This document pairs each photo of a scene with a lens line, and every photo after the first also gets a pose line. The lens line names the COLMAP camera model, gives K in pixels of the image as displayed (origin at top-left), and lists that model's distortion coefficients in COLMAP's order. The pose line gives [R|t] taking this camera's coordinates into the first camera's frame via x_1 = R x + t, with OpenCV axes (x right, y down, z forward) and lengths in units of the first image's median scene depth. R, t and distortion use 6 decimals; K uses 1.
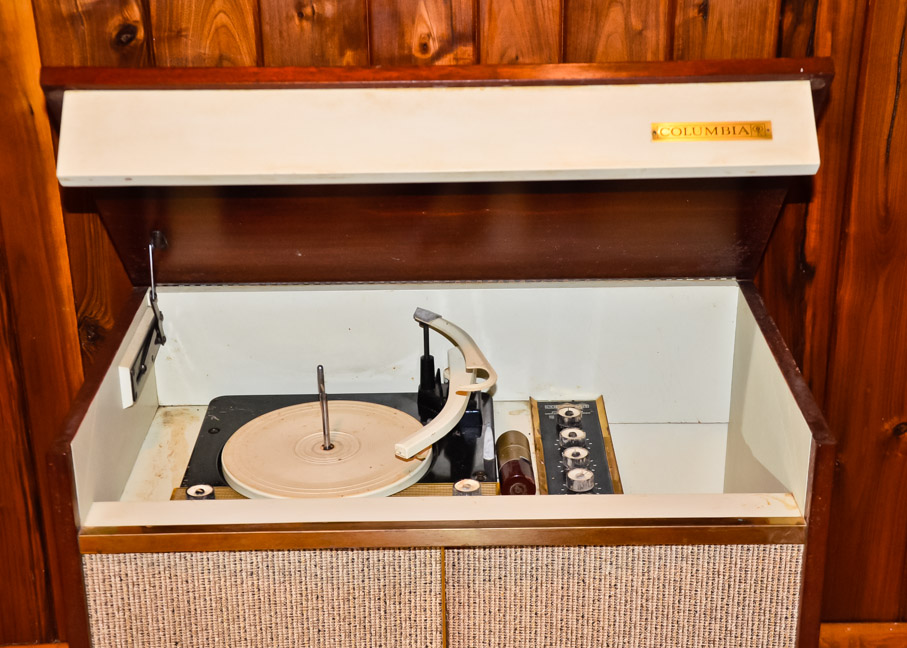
lens RADIAL K [[1437.3, 0, 453.5], [0, 1437.3, 324.0], [0, 0, 1]] dist [0.239213, 0.629135]
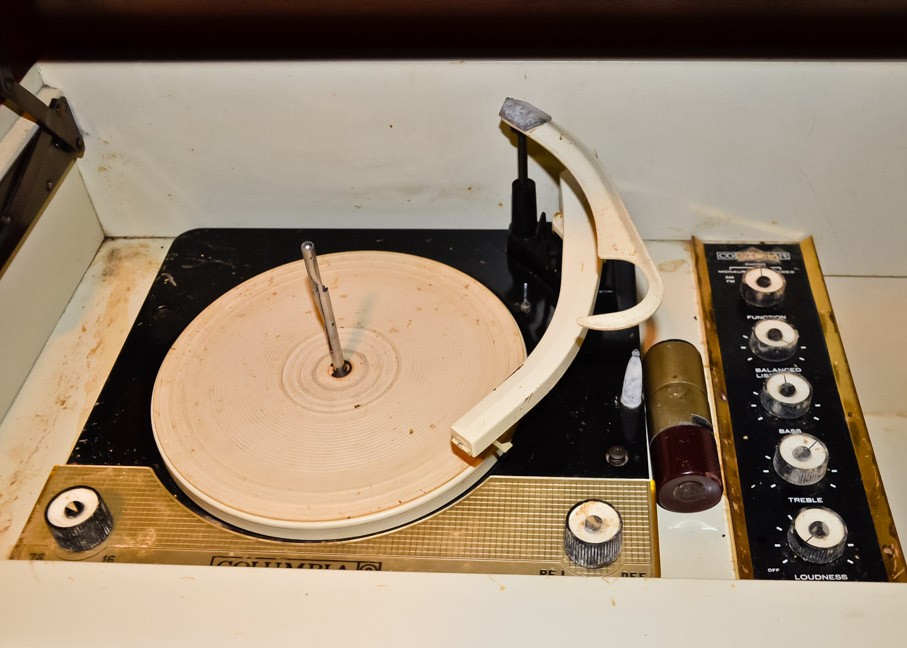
lens RADIAL K [[1130.8, 0, 453.5], [0, 1130.8, 324.0], [0, 0, 1]] dist [-0.067299, 0.009375]
pose [[0.996072, 0.031429, -0.082786, -0.007330], [-0.005663, 0.955591, 0.294641, -0.056693], [0.088370, -0.293014, 0.952015, 0.551995]]
